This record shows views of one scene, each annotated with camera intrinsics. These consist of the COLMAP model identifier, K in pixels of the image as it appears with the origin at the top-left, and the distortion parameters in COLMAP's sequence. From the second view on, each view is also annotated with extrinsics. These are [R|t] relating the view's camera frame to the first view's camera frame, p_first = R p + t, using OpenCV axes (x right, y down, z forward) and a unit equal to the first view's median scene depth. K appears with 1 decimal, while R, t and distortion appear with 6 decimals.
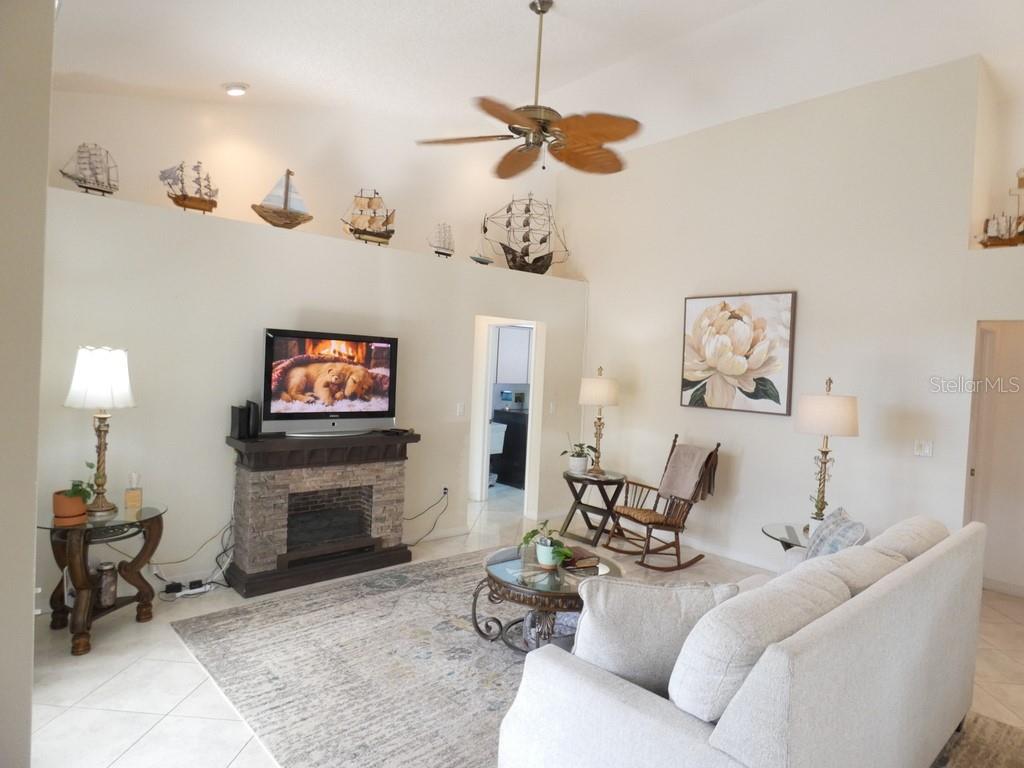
lens RADIAL K [[621.6, 0, 513.9], [0, 621.6, 379.1], [0, 0, 1]] dist [0.008616, 0.003829]
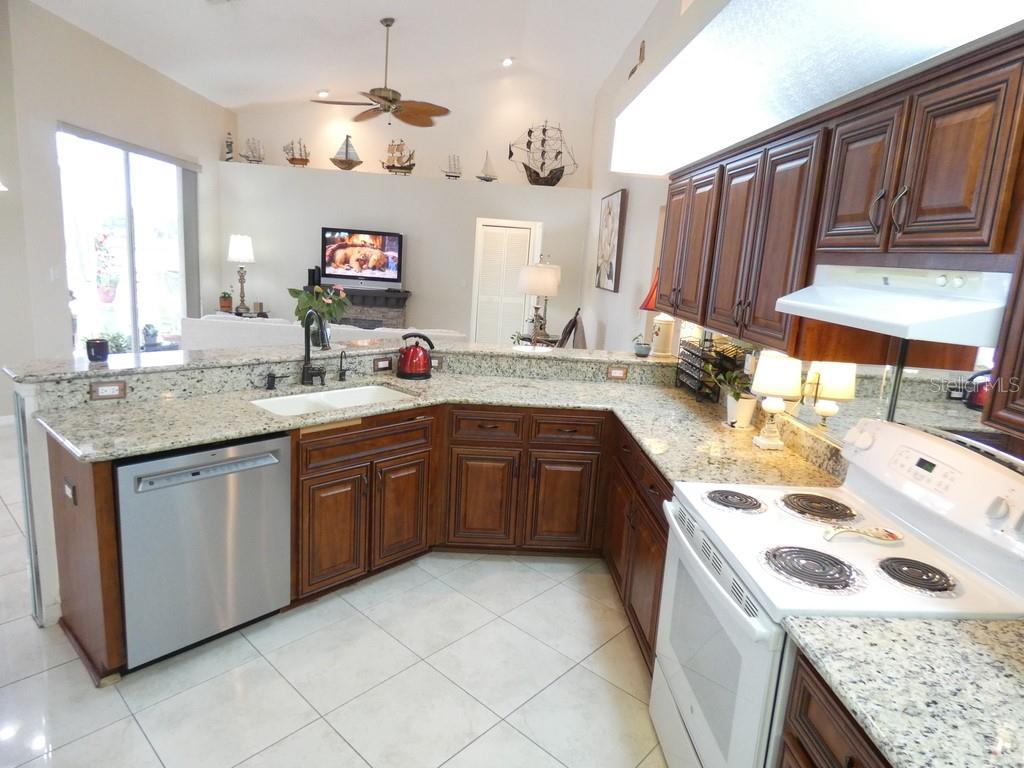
lens RADIAL K [[621.6, 0, 505.3], [0, 621.6, 381.8], [0, 0, 1]] dist [0.008616, 0.003829]
pose [[0.774360, 0.131248, -0.618984, 1.148897], [-0.048392, 0.987670, 0.148884, 0.066372], [0.630892, -0.085336, 0.771163, -0.128105]]
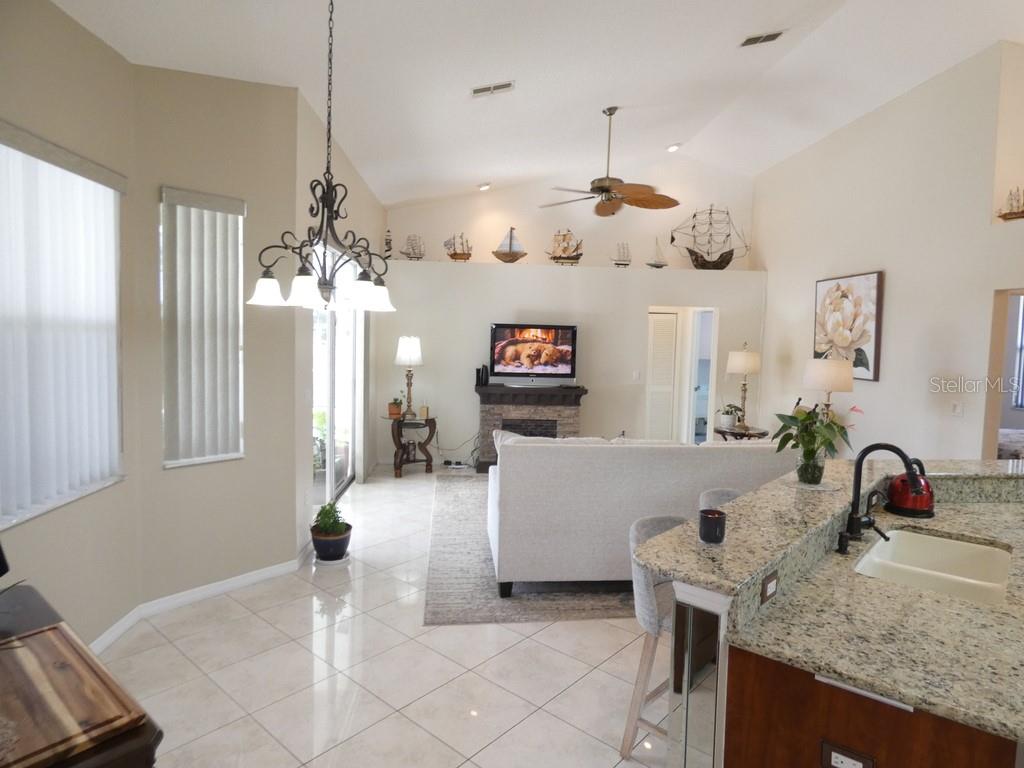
lens RADIAL K [[621.6, 0, 508.2], [0, 621.6, 382.0], [0, 0, 1]] dist [0.008616, 0.003829]
pose [[0.795446, 0.016549, -0.605799, 0.641763], [-0.003027, 0.999723, 0.023336, 0.038765], [0.606017, -0.016729, 0.795276, -0.333801]]
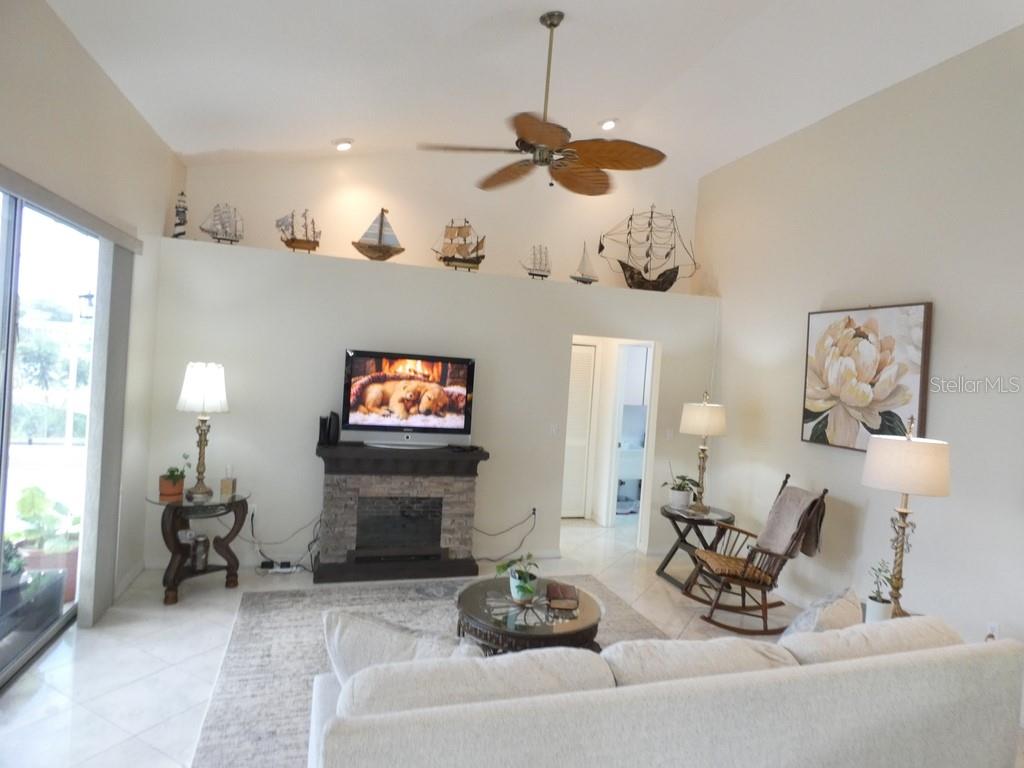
lens RADIAL K [[621.6, 0, 512.1], [0, 621.6, 379.1], [0, 0, 1]] dist [0.008616, 0.003829]
pose [[0.907681, 0.021856, -0.419092, 0.326141], [-0.034537, 0.999146, -0.022697, -0.009959], [0.418238, 0.035076, 0.907660, 0.086793]]
